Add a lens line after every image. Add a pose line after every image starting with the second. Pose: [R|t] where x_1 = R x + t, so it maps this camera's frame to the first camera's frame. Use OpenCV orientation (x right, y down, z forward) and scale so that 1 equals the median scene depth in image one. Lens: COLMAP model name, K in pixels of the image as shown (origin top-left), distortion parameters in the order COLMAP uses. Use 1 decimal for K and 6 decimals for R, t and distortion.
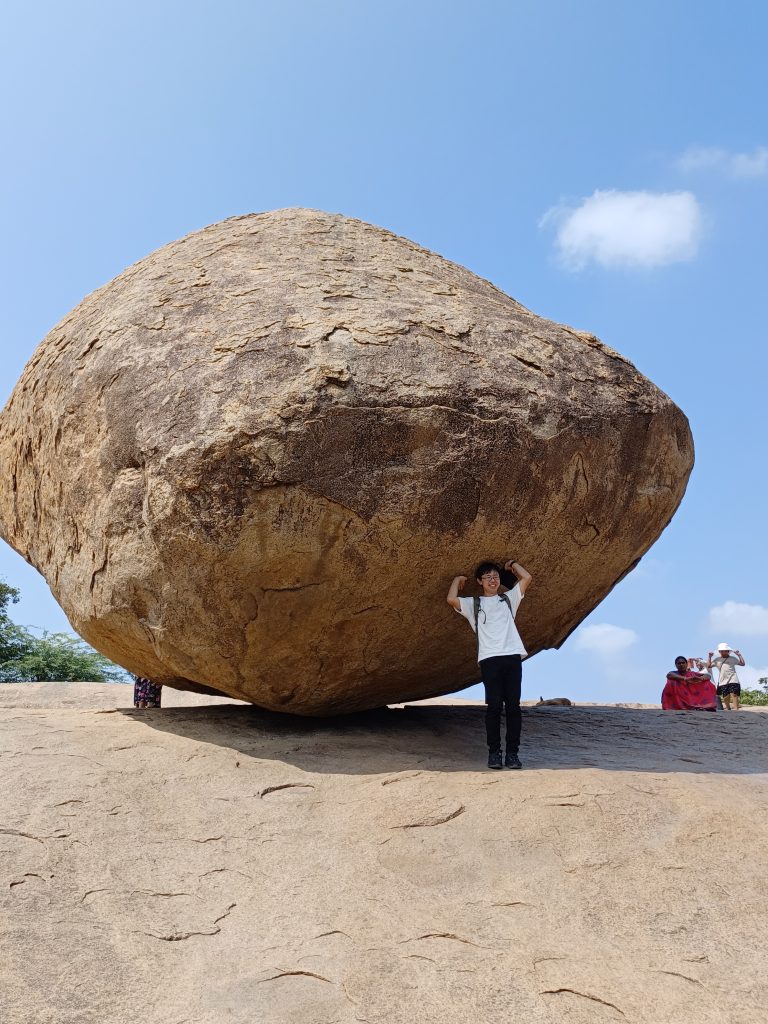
lens RADIAL K [[950.9, 0, 331.8], [0, 950.9, 512.3], [0, 0, 1]] dist [0.099814, -0.006059]
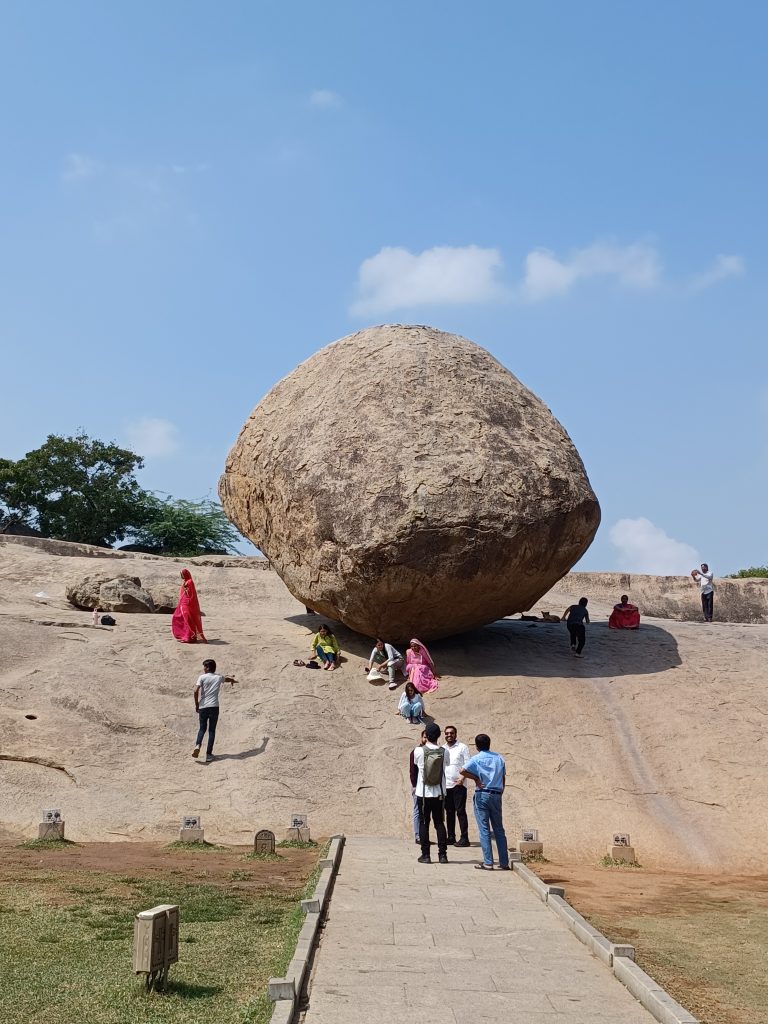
lens RADIAL K [[950.9, 0, 331.8], [0, 950.9, 512.3], [0, 0, 1]] dist [0.099814, -0.006059]
pose [[0.995642, 0.015489, -0.091966, 0.004643], [-0.000428, 0.986861, 0.161574, -0.513893], [0.093261, -0.160830, 0.982566, -1.314790]]
